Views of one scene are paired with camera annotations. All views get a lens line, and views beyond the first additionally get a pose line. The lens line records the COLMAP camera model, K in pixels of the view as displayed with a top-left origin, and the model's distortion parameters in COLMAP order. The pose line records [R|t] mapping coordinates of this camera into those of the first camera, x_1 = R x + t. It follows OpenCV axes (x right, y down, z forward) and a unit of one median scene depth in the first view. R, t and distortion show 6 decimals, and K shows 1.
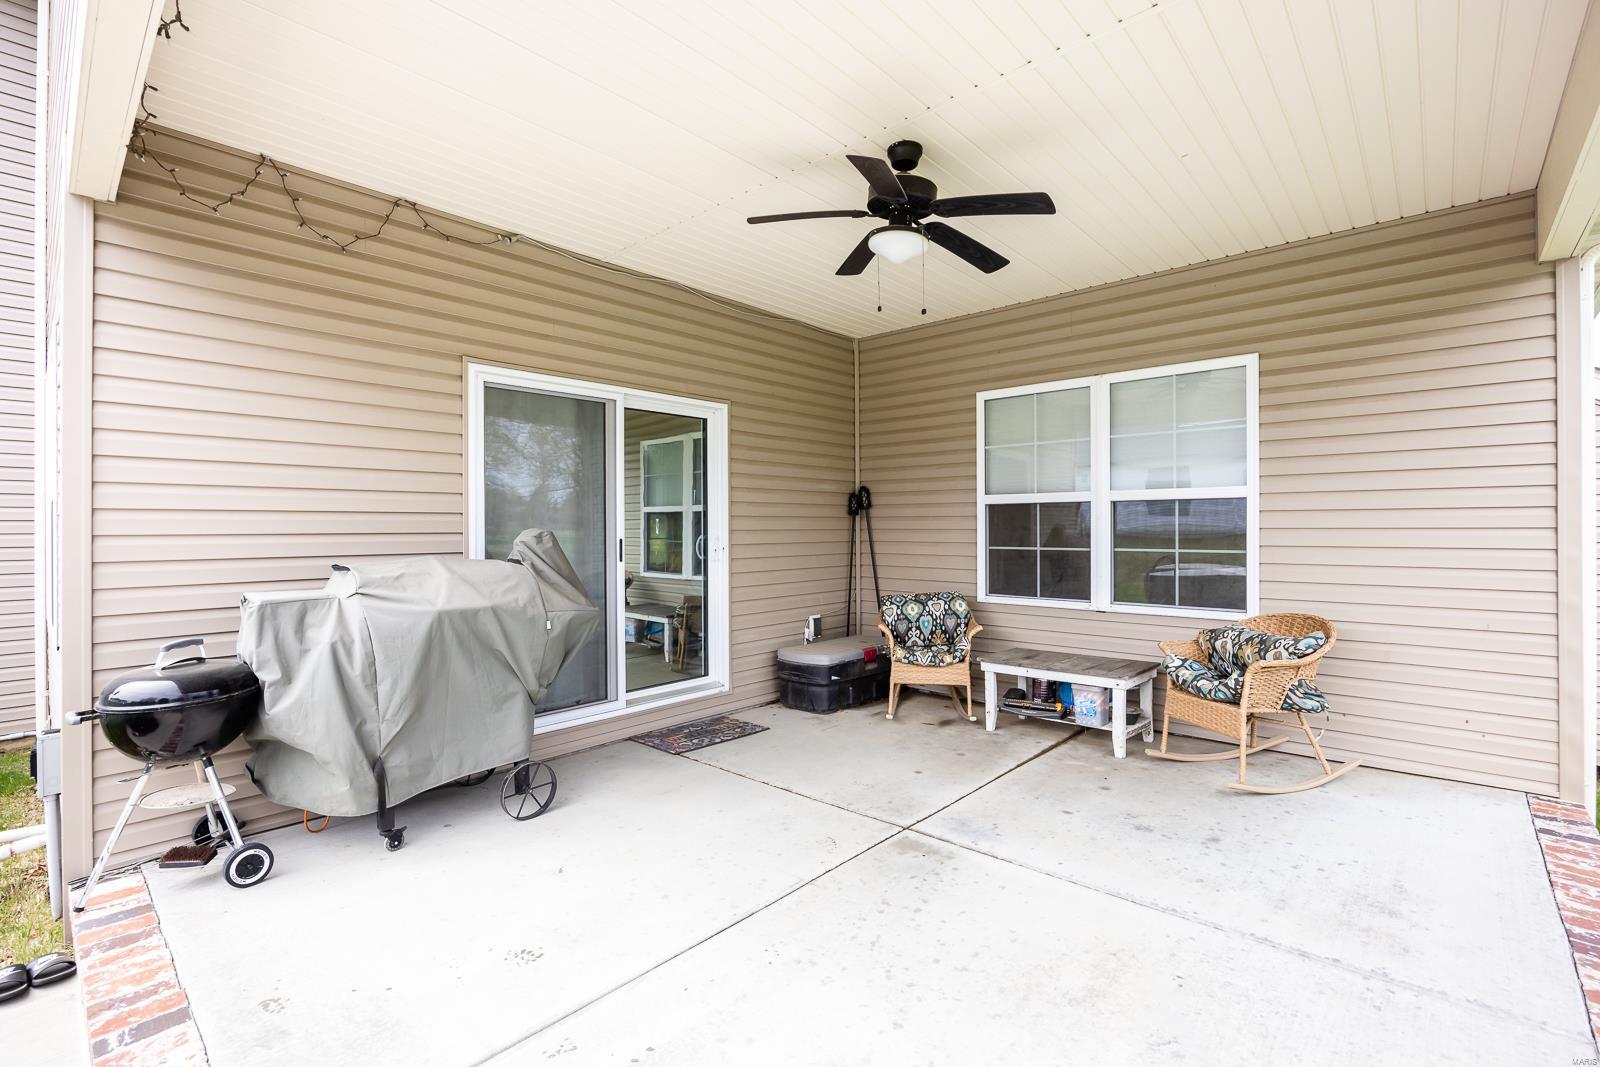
lens RADIAL K [[711.7, 0, 798.9], [0, 711.7, 531.6], [0, 0, 1]] dist [-0.015930, -0.000172]
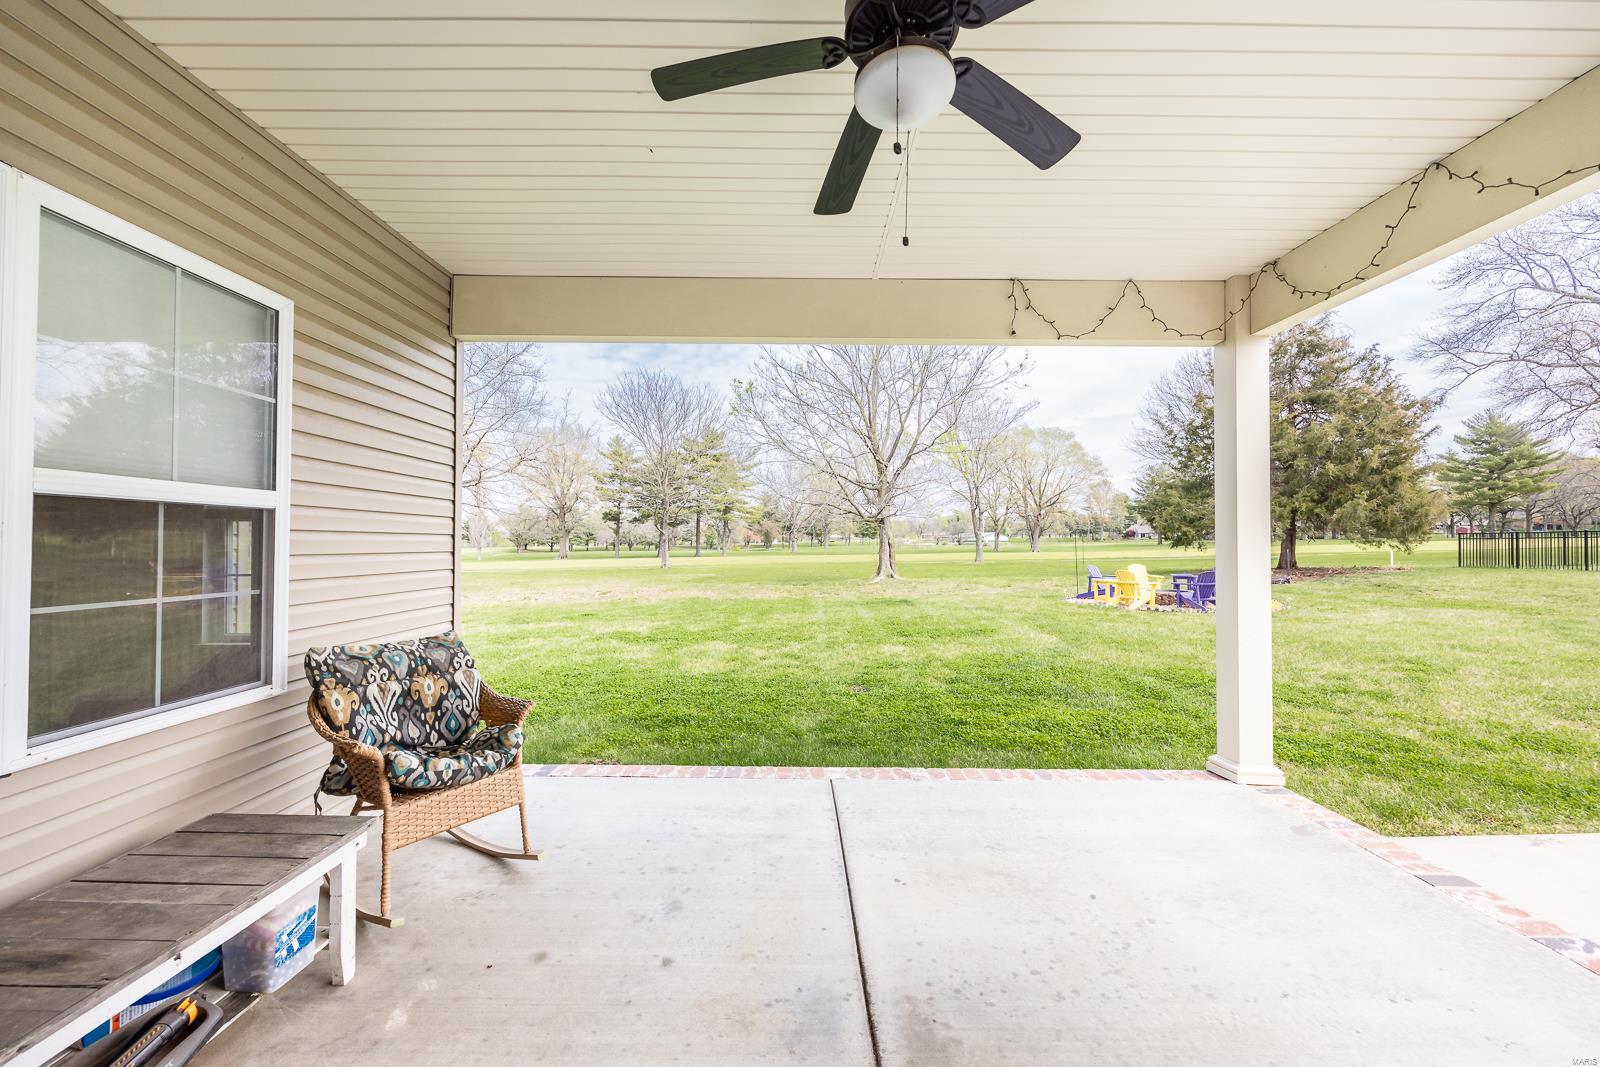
lens RADIAL K [[642.9, 0, 798.6], [0, 642.9, 535.5], [0, 0, 1]] dist [-0.000836, 0.000424]
pose [[-0.677865, 0.012748, 0.735076, -0.131550], [0.003680, 0.999896, -0.013948, -0.012626], [-0.735177, -0.006750, -0.677842, 0.962376]]
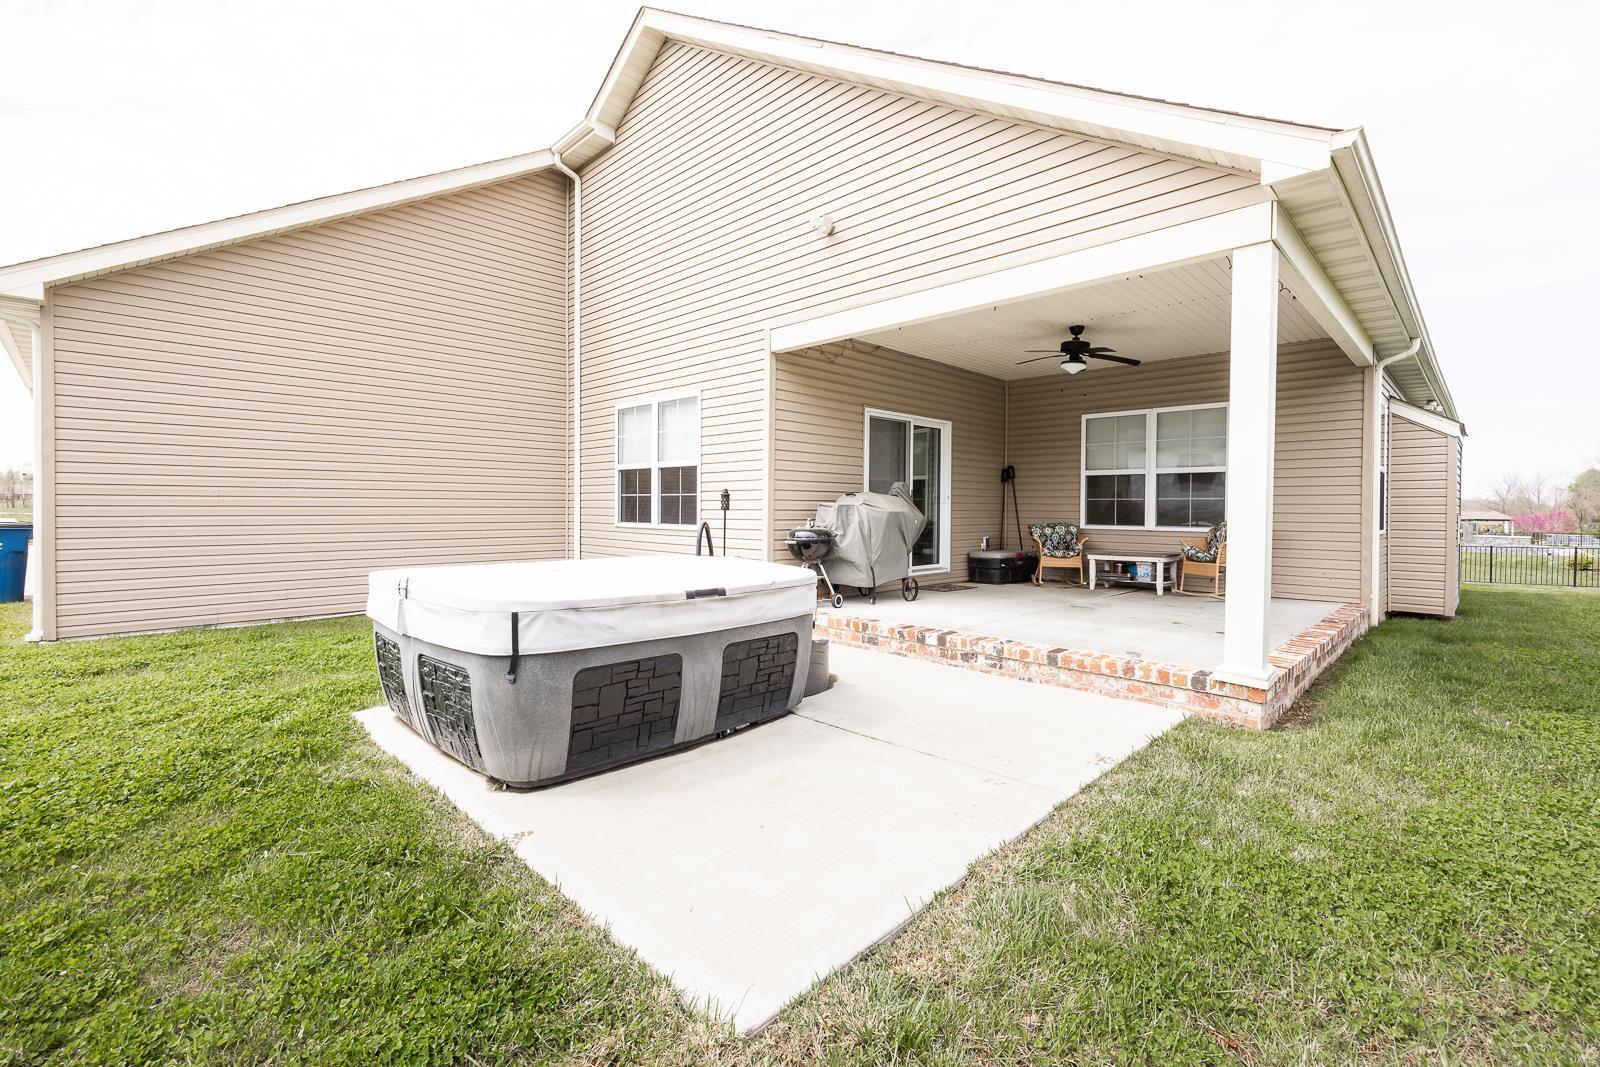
lens RADIAL K [[712.8, 0, 795.6], [0, 712.8, 520.4], [0, 0, 1]] dist [0.003039, 0.000134]
pose [[0.999275, 0.012011, -0.036131, -0.473818], [-0.011635, 0.999876, 0.010613, 0.075377], [0.036254, -0.010185, 0.999291, -0.985198]]
